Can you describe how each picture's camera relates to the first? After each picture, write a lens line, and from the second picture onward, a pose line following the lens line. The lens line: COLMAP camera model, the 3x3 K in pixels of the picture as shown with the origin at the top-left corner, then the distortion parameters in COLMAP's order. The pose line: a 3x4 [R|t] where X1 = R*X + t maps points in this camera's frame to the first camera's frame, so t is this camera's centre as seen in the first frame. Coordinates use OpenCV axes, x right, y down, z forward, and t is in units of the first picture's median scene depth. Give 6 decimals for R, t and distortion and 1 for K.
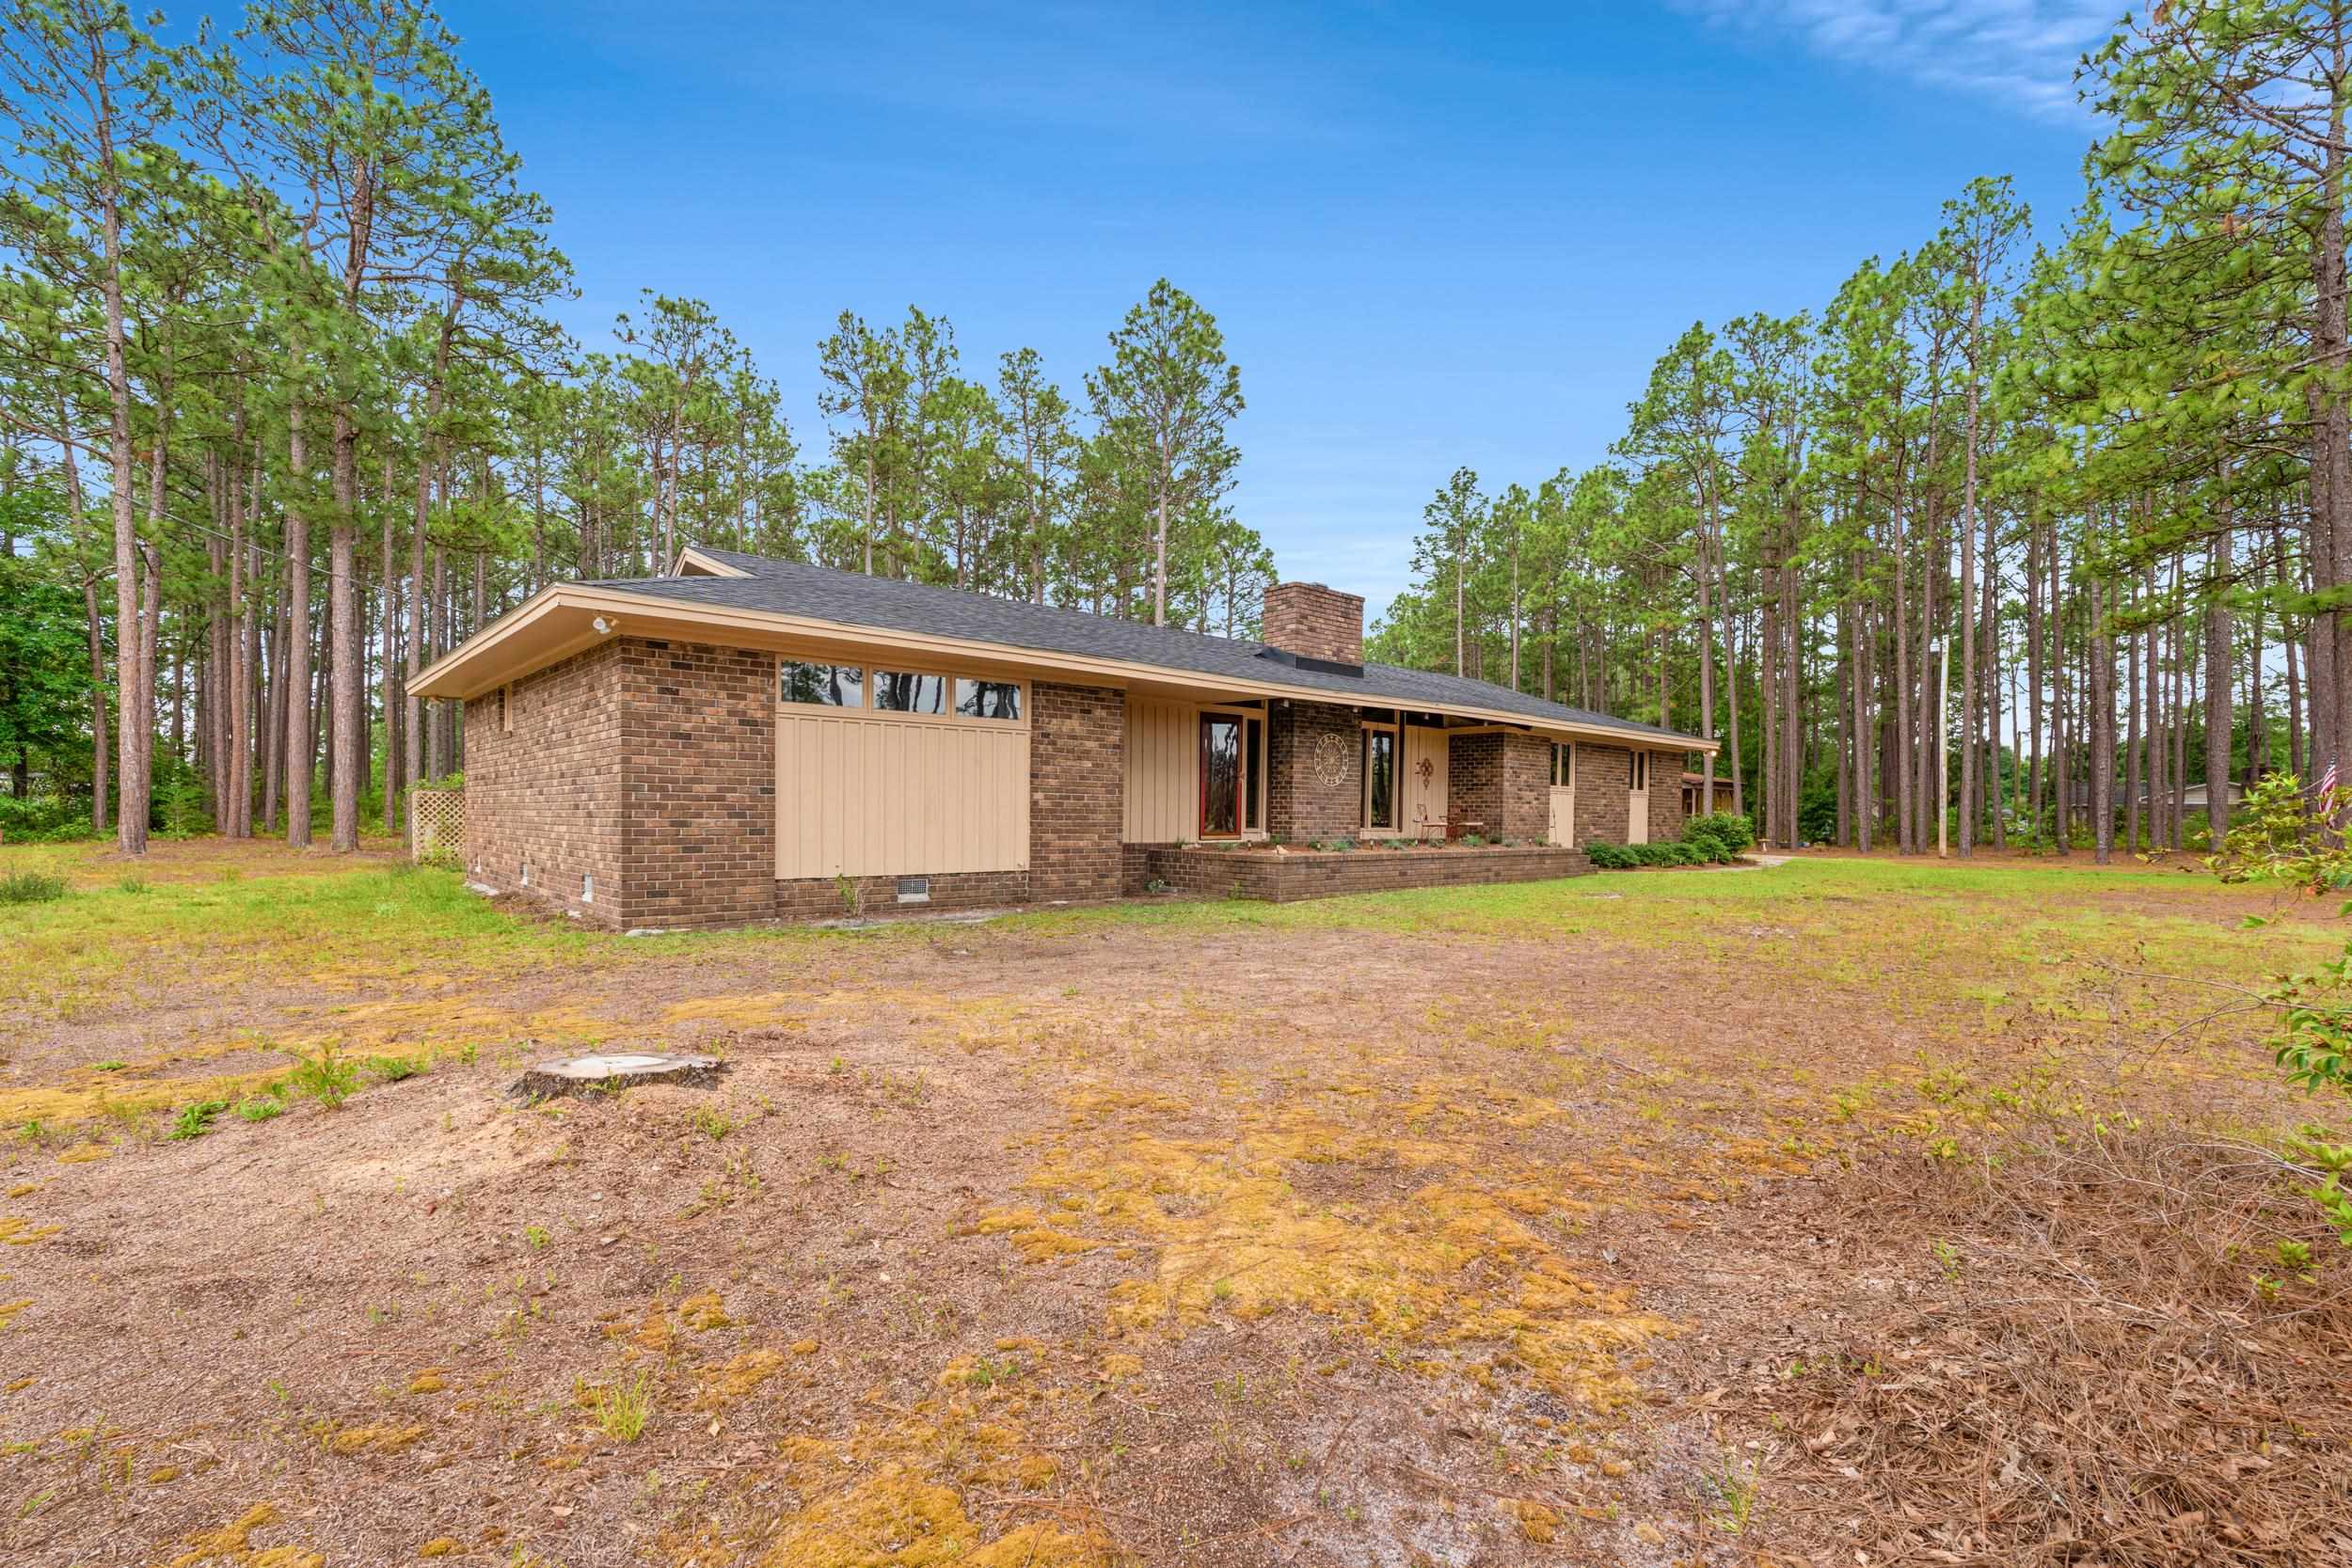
lens RADIAL K [[1032.1, 0, 1171.9], [0, 1032.1, 829.1], [0, 0, 1]] dist [-0.004128, -0.000228]
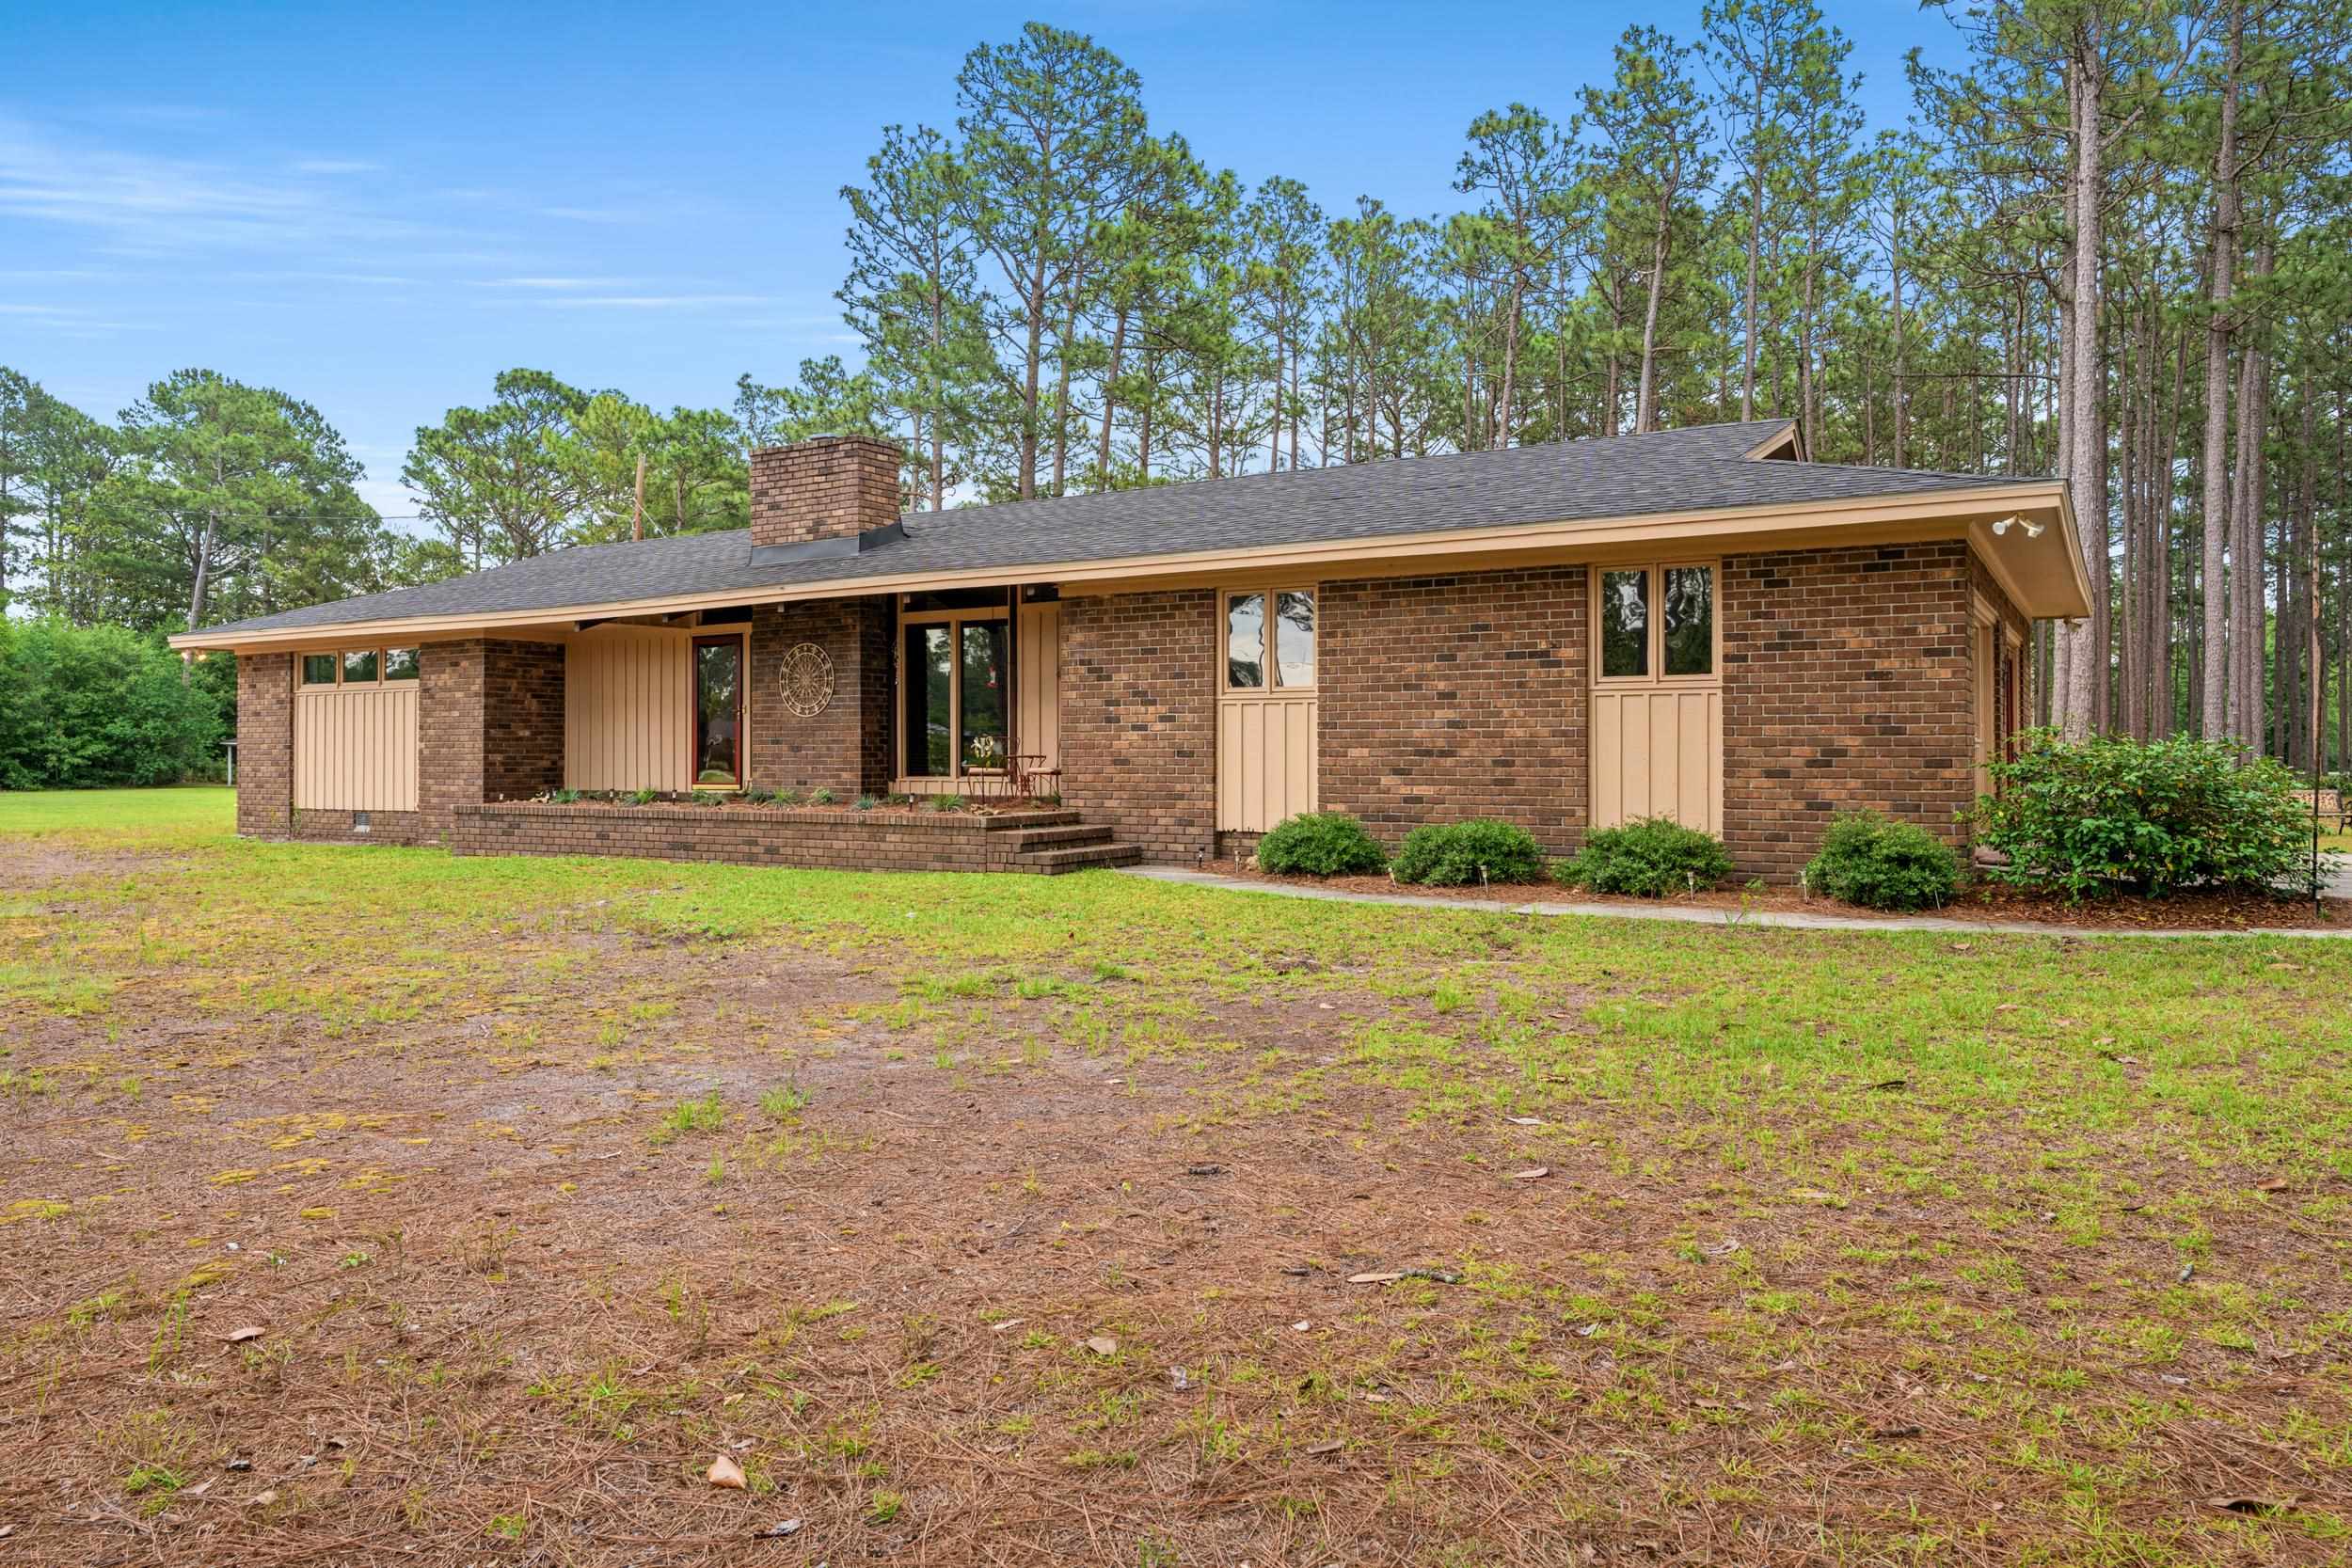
lens RADIAL K [[1626.0, 0, 1175.8], [0, 1626.0, 773.6], [0, 0, 1]] dist [-0.001752, -0.000406]
pose [[0.300959, 0.007727, -0.953606, 1.419701], [-0.001886, 0.999970, 0.007508, -0.012674], [0.953635, -0.000461, 0.300964, 0.983906]]
